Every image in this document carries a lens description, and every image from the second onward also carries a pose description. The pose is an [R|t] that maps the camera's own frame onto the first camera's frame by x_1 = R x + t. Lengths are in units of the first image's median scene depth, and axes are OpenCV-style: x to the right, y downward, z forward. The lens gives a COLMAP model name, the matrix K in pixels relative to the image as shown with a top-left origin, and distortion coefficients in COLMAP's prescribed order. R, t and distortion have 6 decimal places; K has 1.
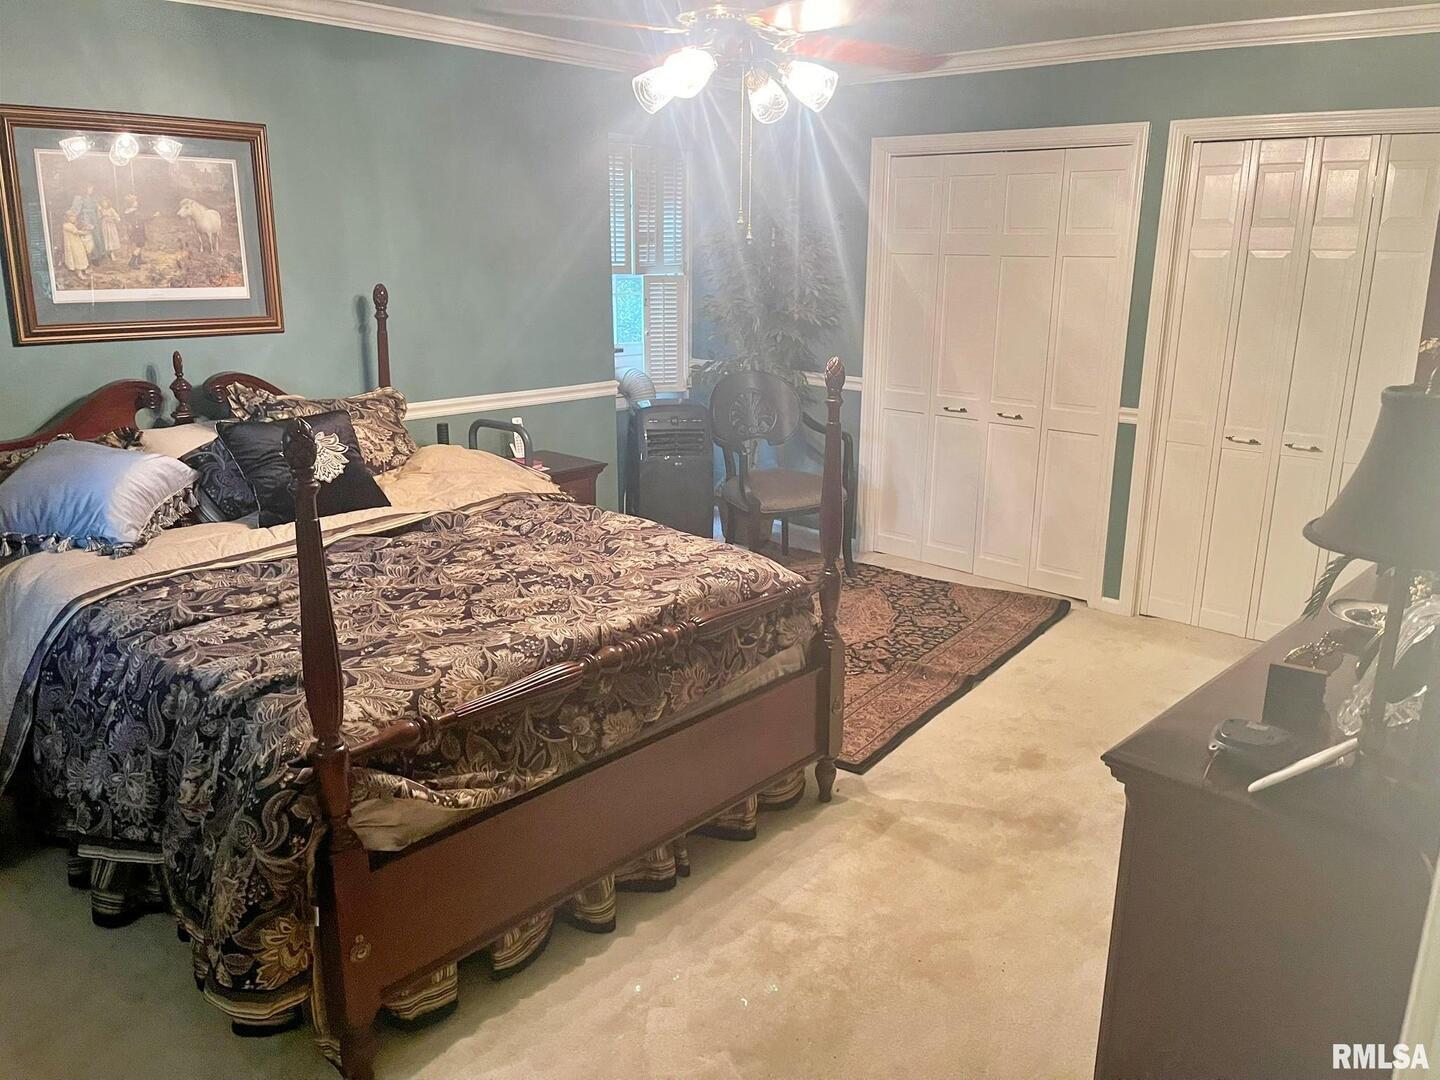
lens RADIAL K [[1081.1, 0, 720.0], [0, 1081.1, 540.0], [0, 0, 1]] dist [0.033726, -0.004877]
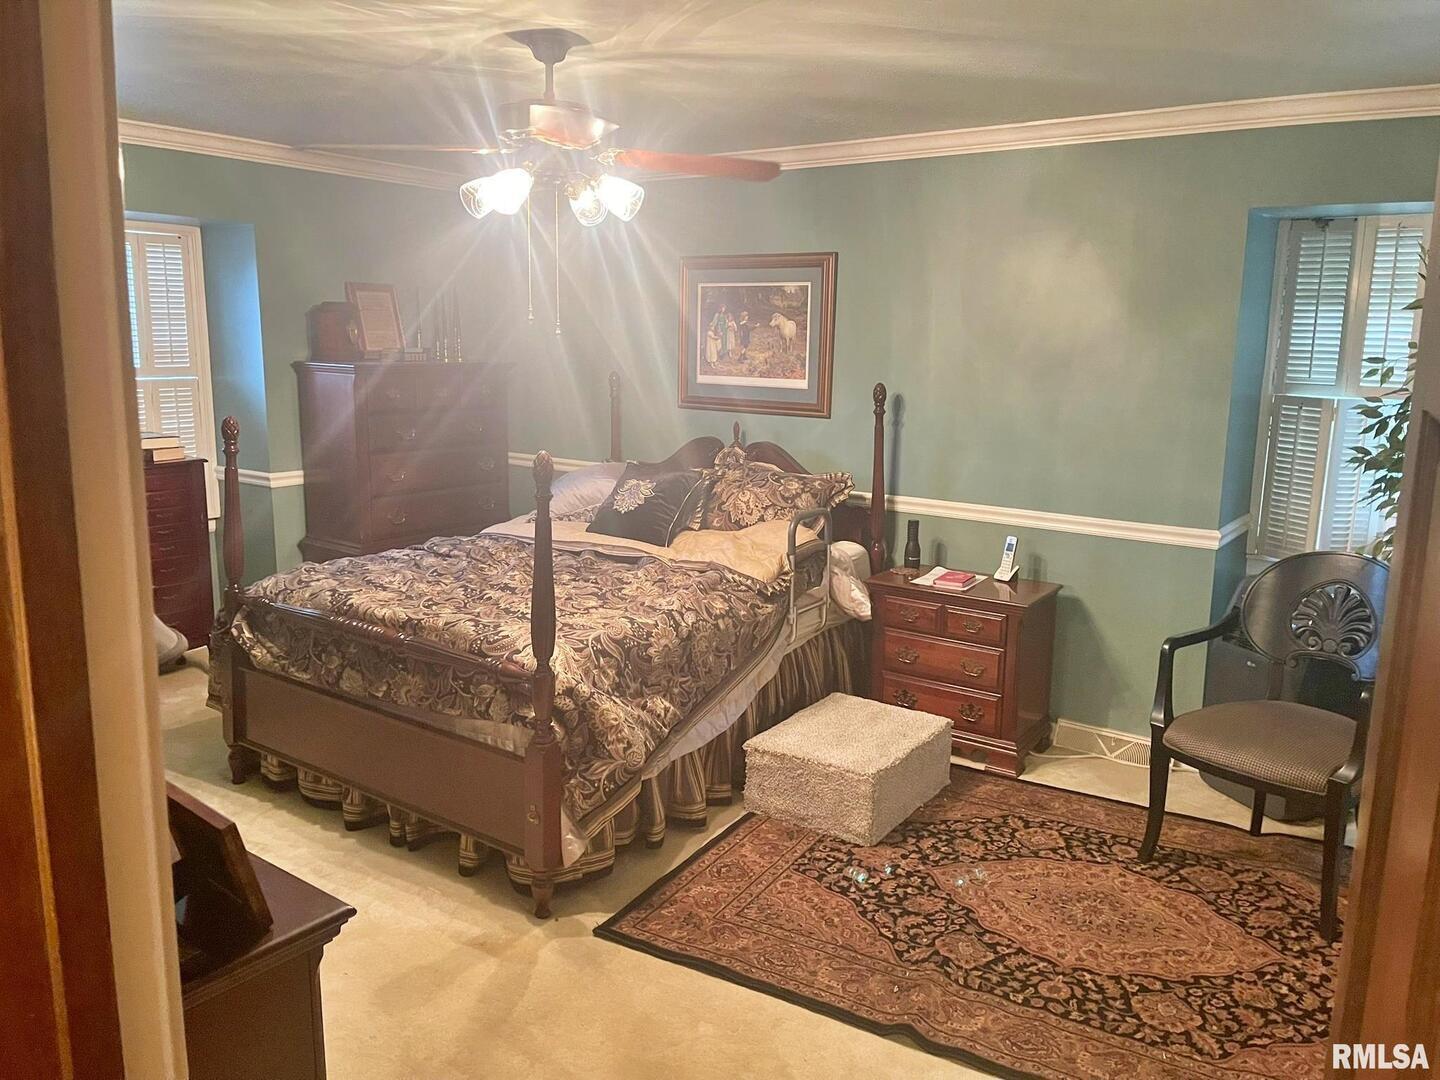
lens RADIAL K [[1081.1, 0, 720.0], [0, 1081.1, 540.0], [0, 0, 1]] dist [0.033726, -0.004877]
pose [[0.113807, 0.179422, -0.977167, 0.875812], [-0.282493, 0.948804, 0.141313, -0.221659], [0.952494, 0.259961, 0.158666, 0.814292]]
